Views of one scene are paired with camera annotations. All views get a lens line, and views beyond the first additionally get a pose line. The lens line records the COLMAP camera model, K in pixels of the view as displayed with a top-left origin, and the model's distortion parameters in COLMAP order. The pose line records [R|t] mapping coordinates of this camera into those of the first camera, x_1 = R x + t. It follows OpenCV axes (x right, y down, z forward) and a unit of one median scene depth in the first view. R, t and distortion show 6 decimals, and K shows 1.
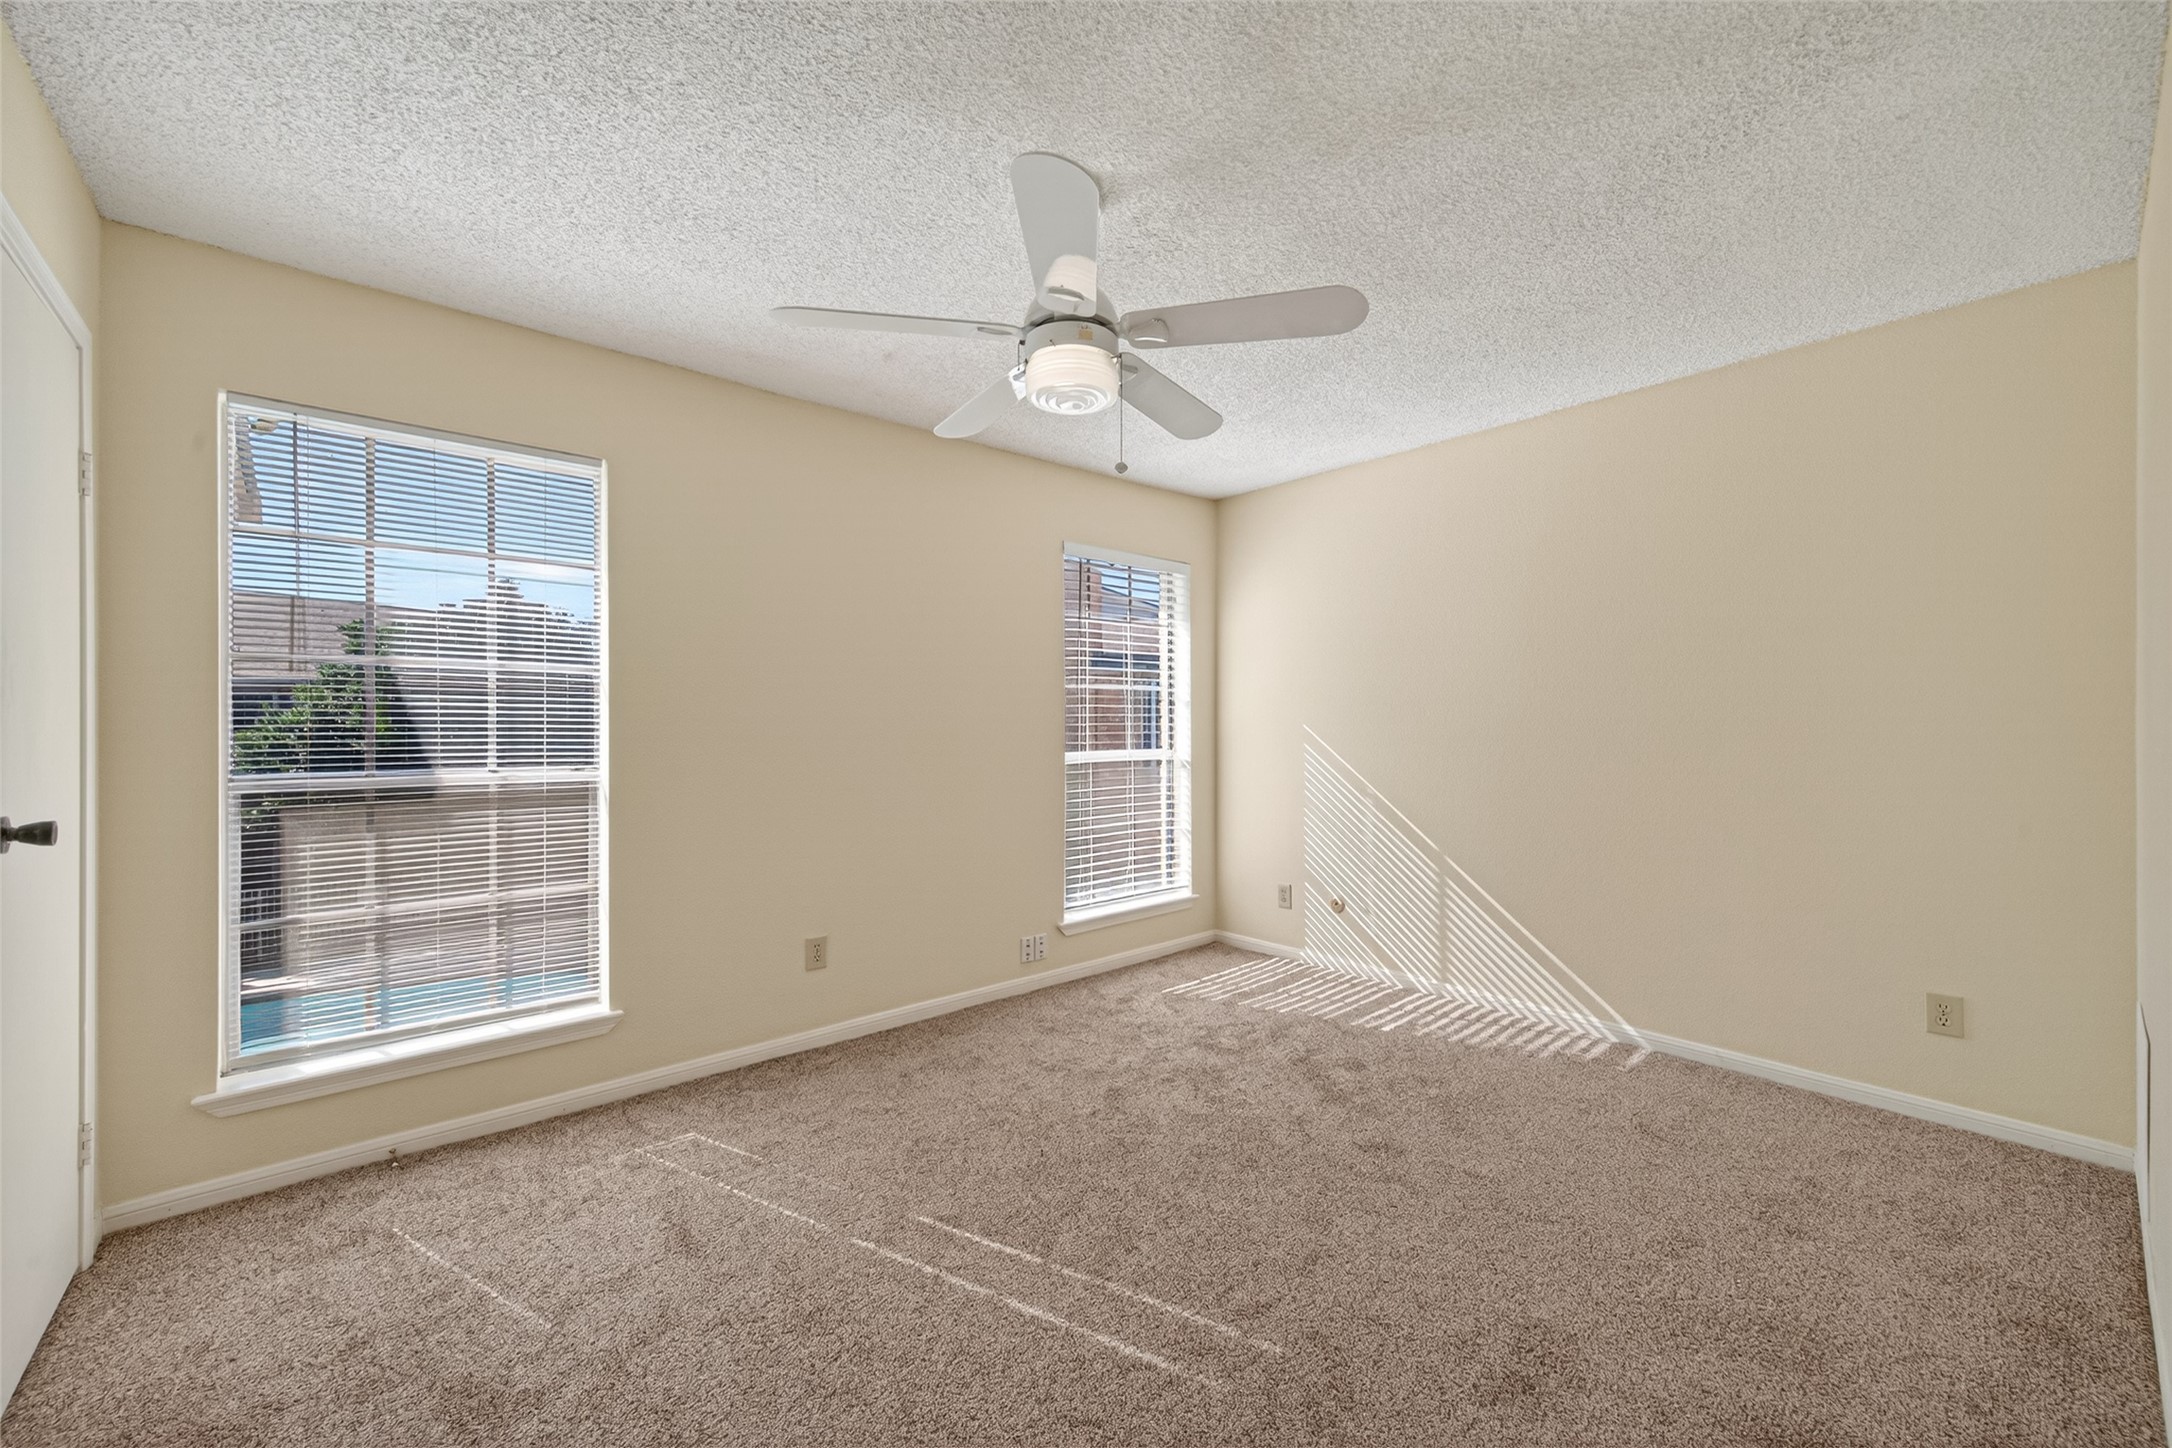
lens RADIAL K [[850.4, 0, 1091.2], [0, 850.4, 723.8], [0, 0, 1]] dist [0.011928, -0.002783]
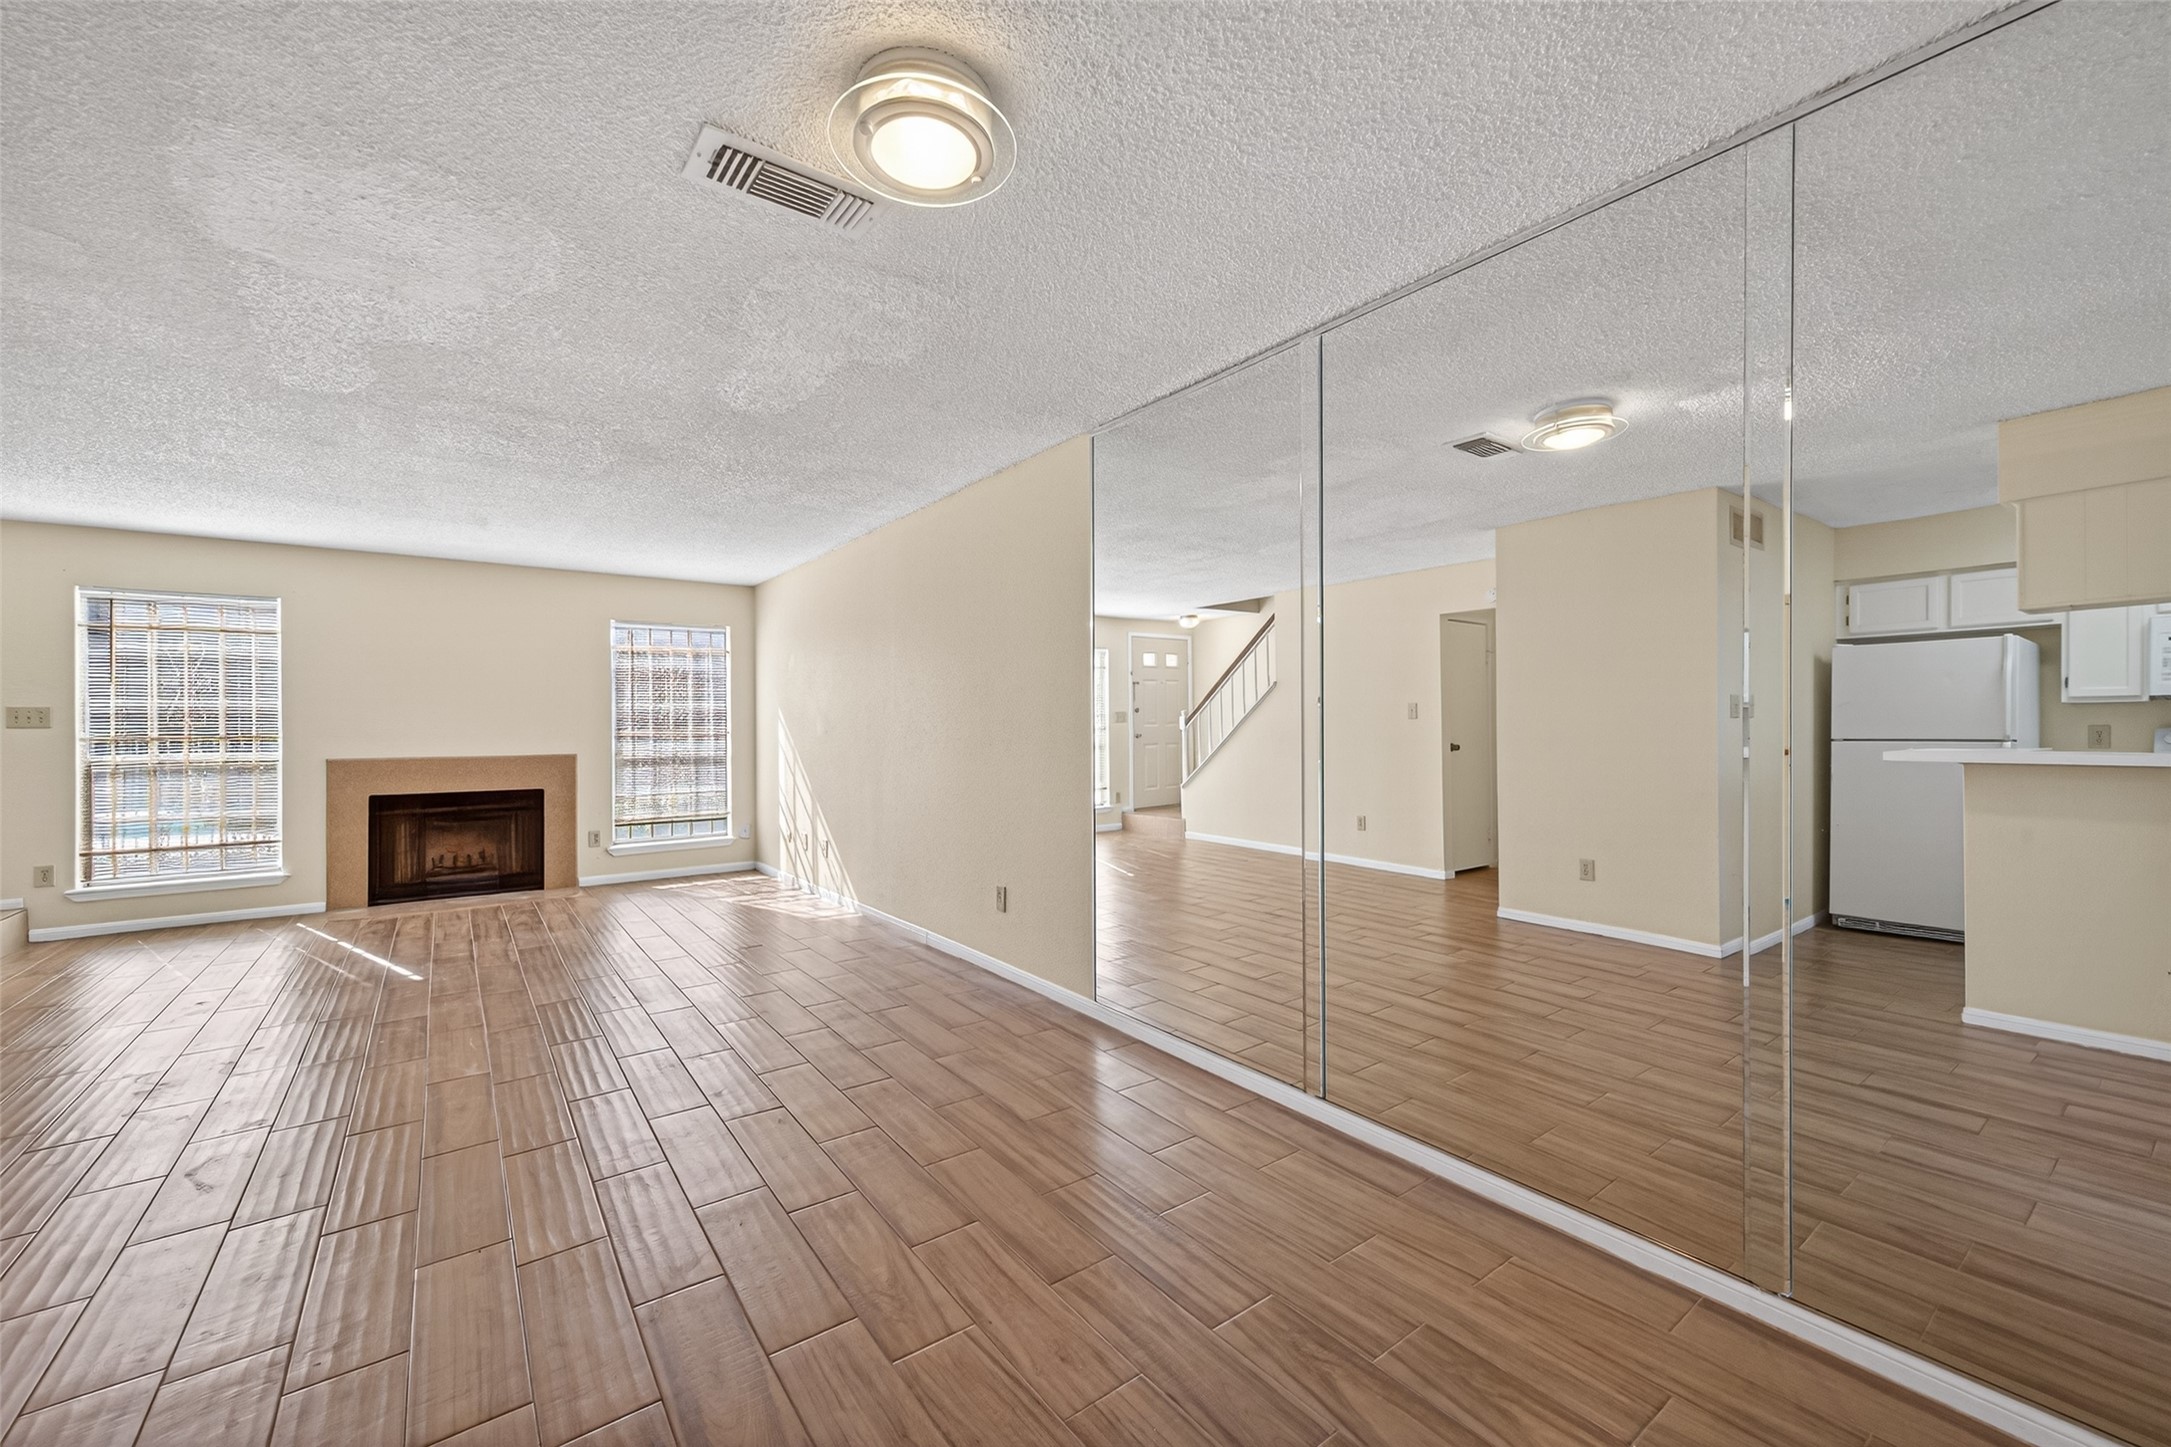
lens RADIAL K [[850.0, 0, 1090.7], [0, 850.0, 723.3], [0, 0, 1]] dist [0.011928, -0.002783]
pose [[0.997278, -0.005587, -0.073522, 1.388519], [0.005109, 0.999965, -0.006688, 0.005369], [0.073556, 0.006294, 0.997271, -0.809104]]
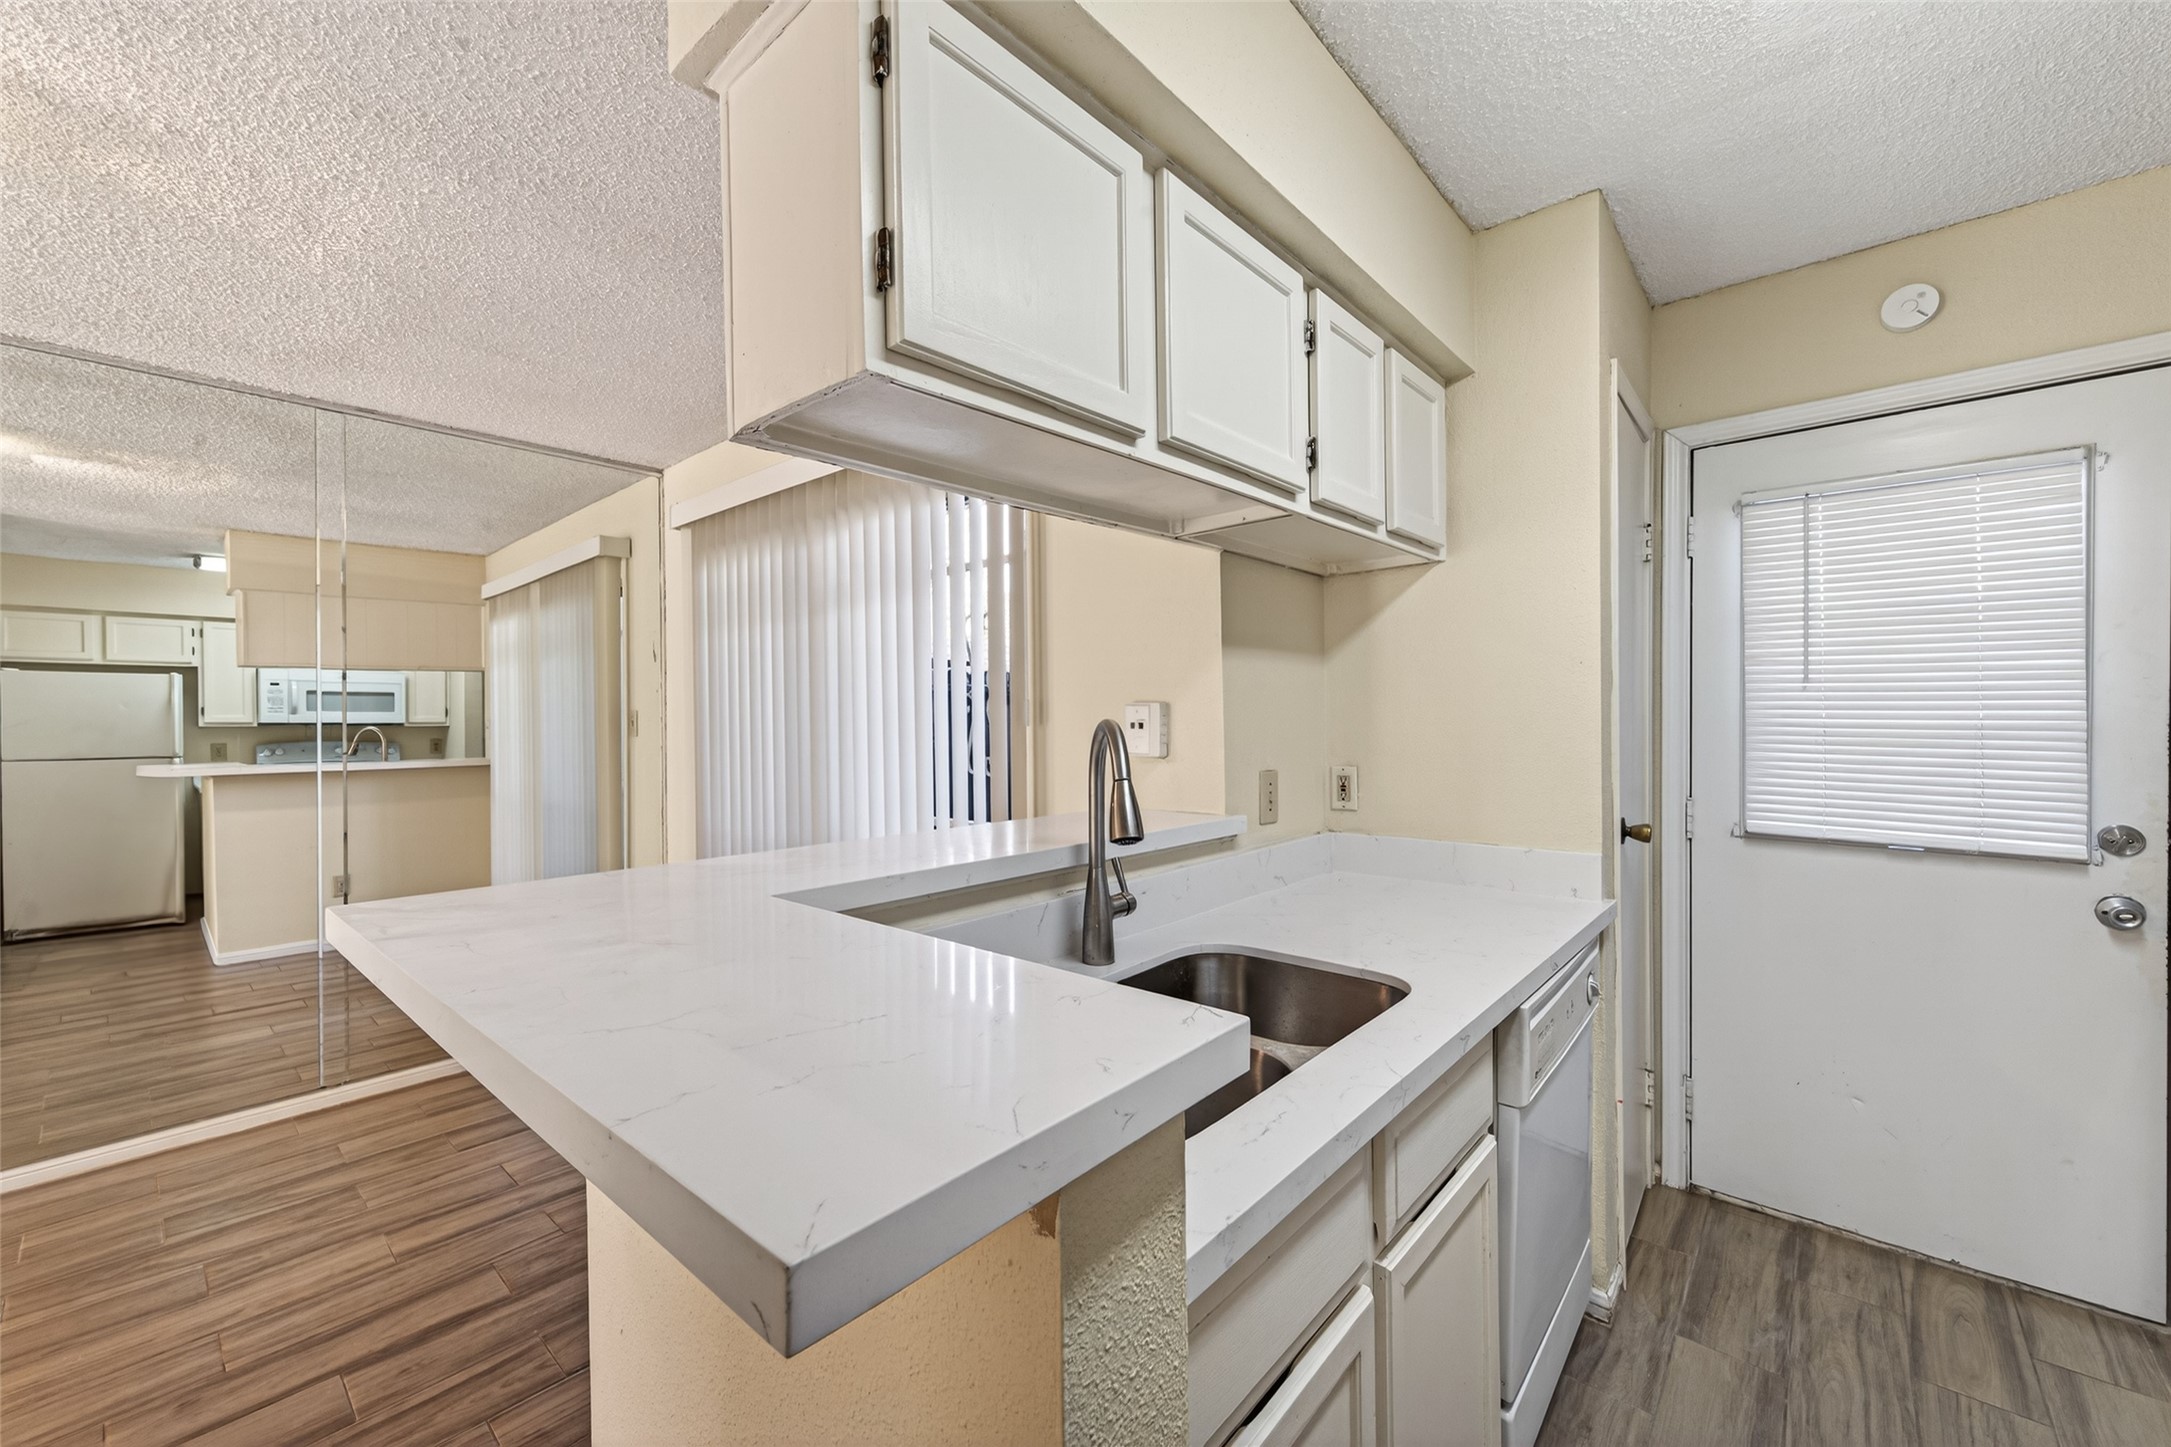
lens RADIAL K [[850.0, 0, 1090.7], [0, 850.0, 723.3], [0, 0, 1]] dist [0.011928, -0.002783]
pose [[-0.138886, -0.002908, 0.990304, 0.710284], [0.013967, 0.999890, 0.004895, -0.019177], [-0.990210, 0.014511, -0.138830, -0.953171]]
